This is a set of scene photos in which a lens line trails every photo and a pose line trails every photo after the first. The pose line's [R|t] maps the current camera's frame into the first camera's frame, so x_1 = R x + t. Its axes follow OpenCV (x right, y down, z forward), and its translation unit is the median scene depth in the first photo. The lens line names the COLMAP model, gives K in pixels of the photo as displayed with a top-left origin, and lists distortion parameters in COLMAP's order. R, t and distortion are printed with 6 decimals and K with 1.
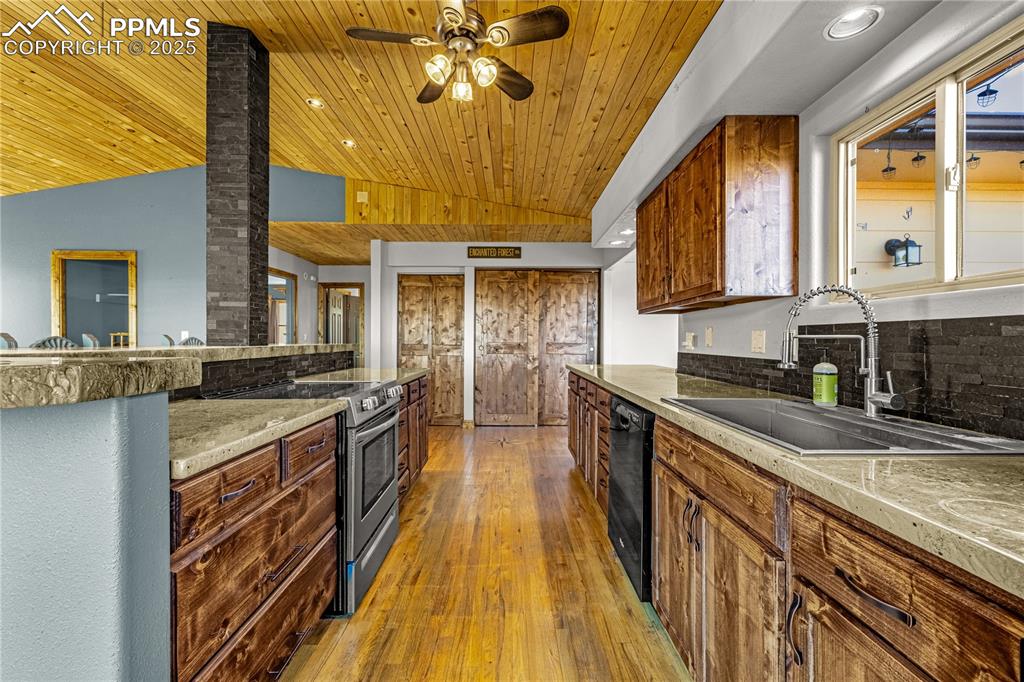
lens RADIAL K [[428.6, 0, 512.3], [0, 428.6, 340.9], [0, 0, 1]] dist [-0.000025, -0.000001]
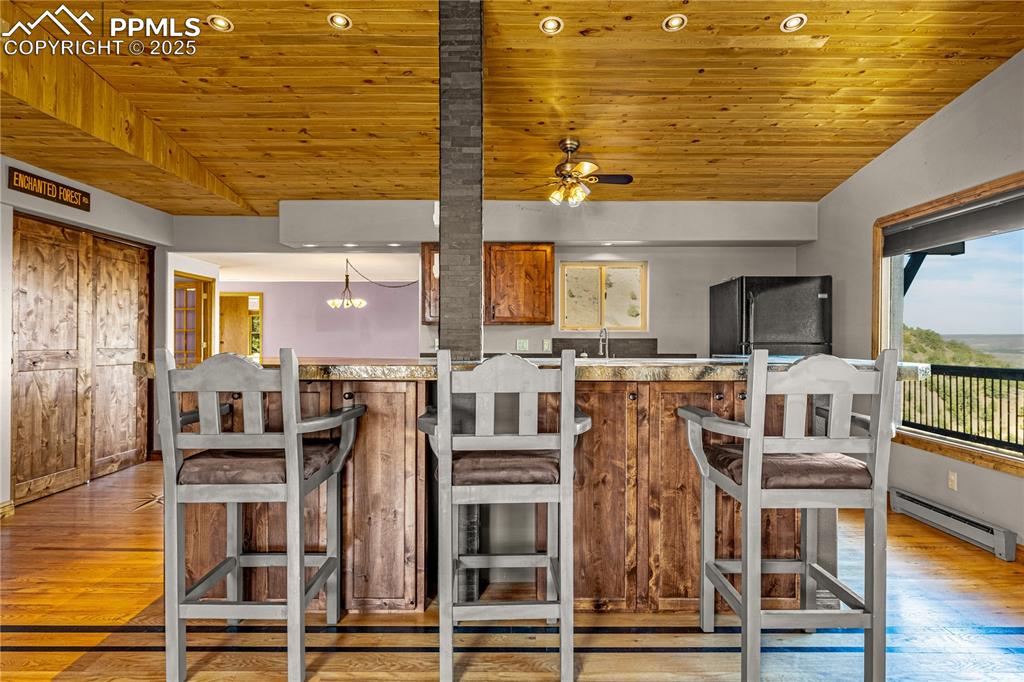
lens RADIAL K [[558.2, 0, 511.8], [0, 558.2, 337.2], [0, 0, 1]] dist [0.001294, 0.000152]
pose [[-0.002637, -0.004167, 0.999988, -0.758263], [0.006002, 0.999973, 0.004182, -0.012511], [-0.999979, 0.006013, -0.002612, 0.385938]]
